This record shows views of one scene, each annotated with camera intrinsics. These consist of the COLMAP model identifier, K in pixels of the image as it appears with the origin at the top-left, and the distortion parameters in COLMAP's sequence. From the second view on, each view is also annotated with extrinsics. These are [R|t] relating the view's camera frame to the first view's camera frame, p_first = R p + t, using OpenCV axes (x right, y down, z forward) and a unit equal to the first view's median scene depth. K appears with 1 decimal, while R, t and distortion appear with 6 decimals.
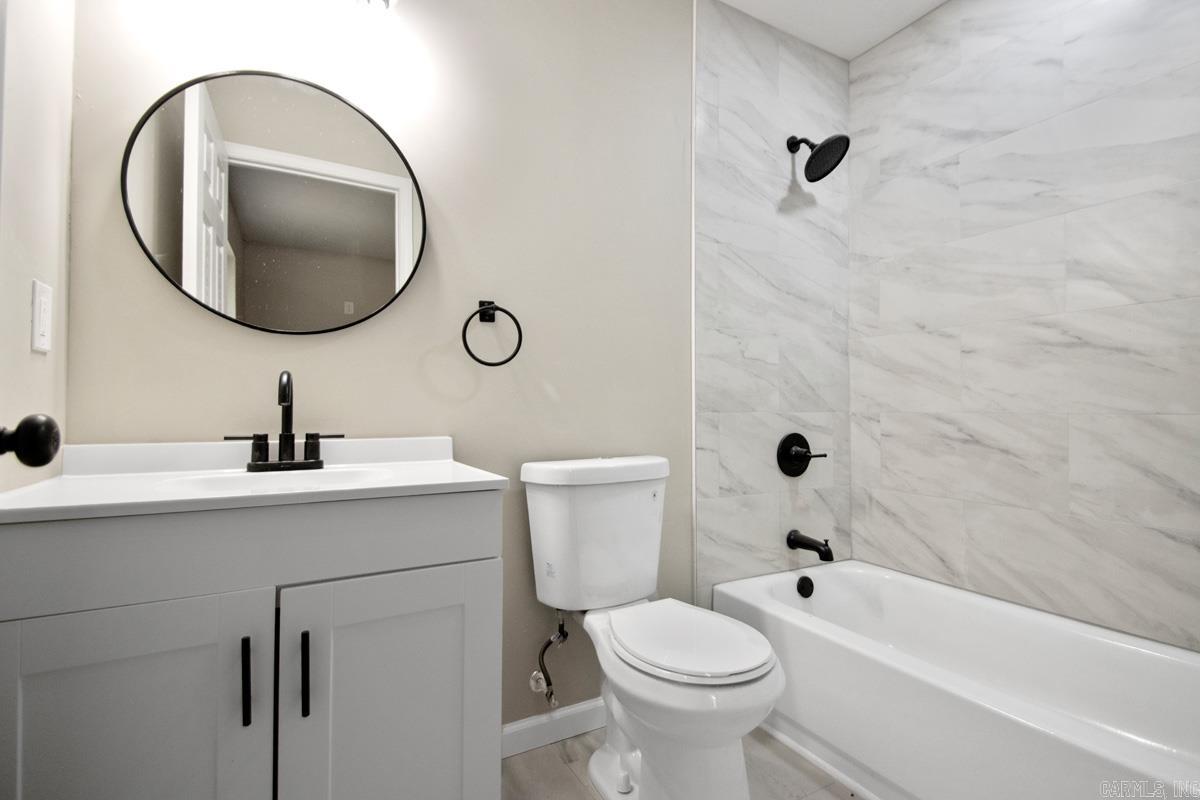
lens RADIAL K [[560.4, 0, 606.3], [0, 560.4, 395.7], [0, 0, 1]] dist [0.023075, -0.021437]
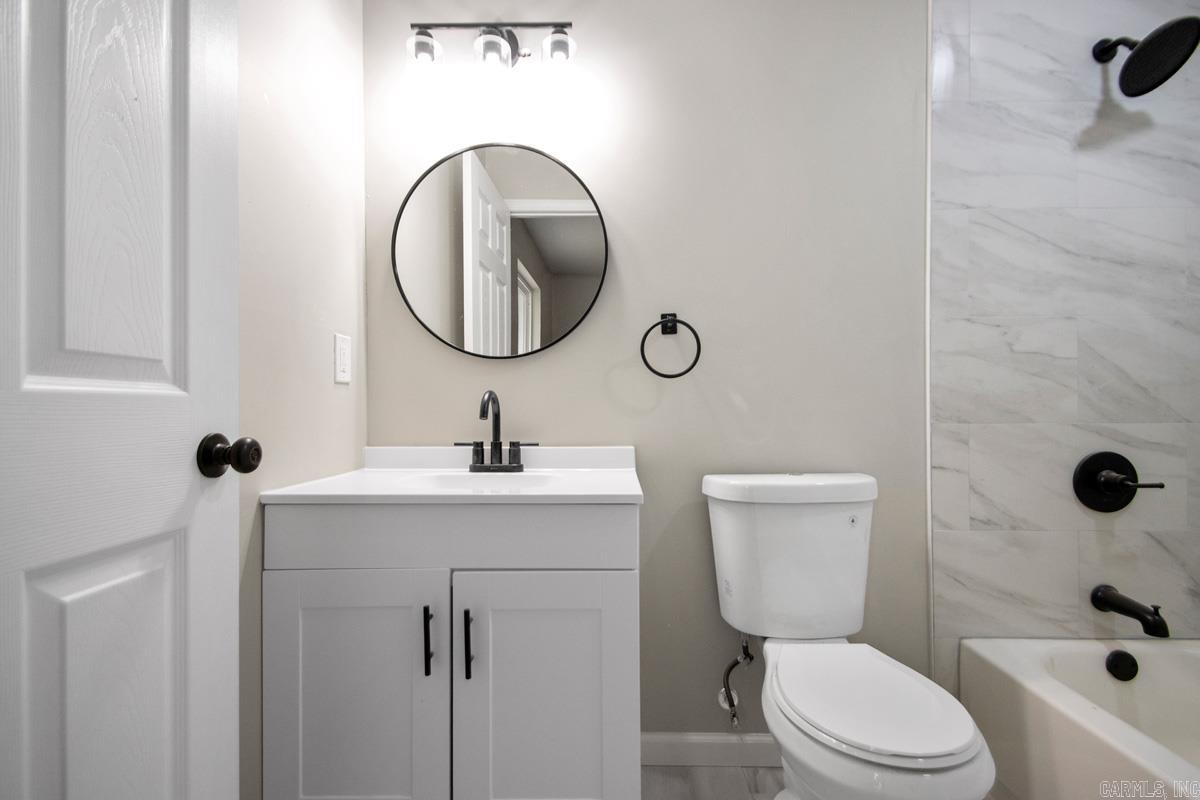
lens RADIAL K [[553.7, 0, 624.4], [0, 553.7, 401.7], [0, 0, 1]] dist [0.028751, -0.020305]
pose [[0.859891, -0.007404, -0.510424, 0.189134], [0.016905, 0.999759, 0.013978, -0.020537], [0.510198, -0.020649, 0.859809, 0.075219]]
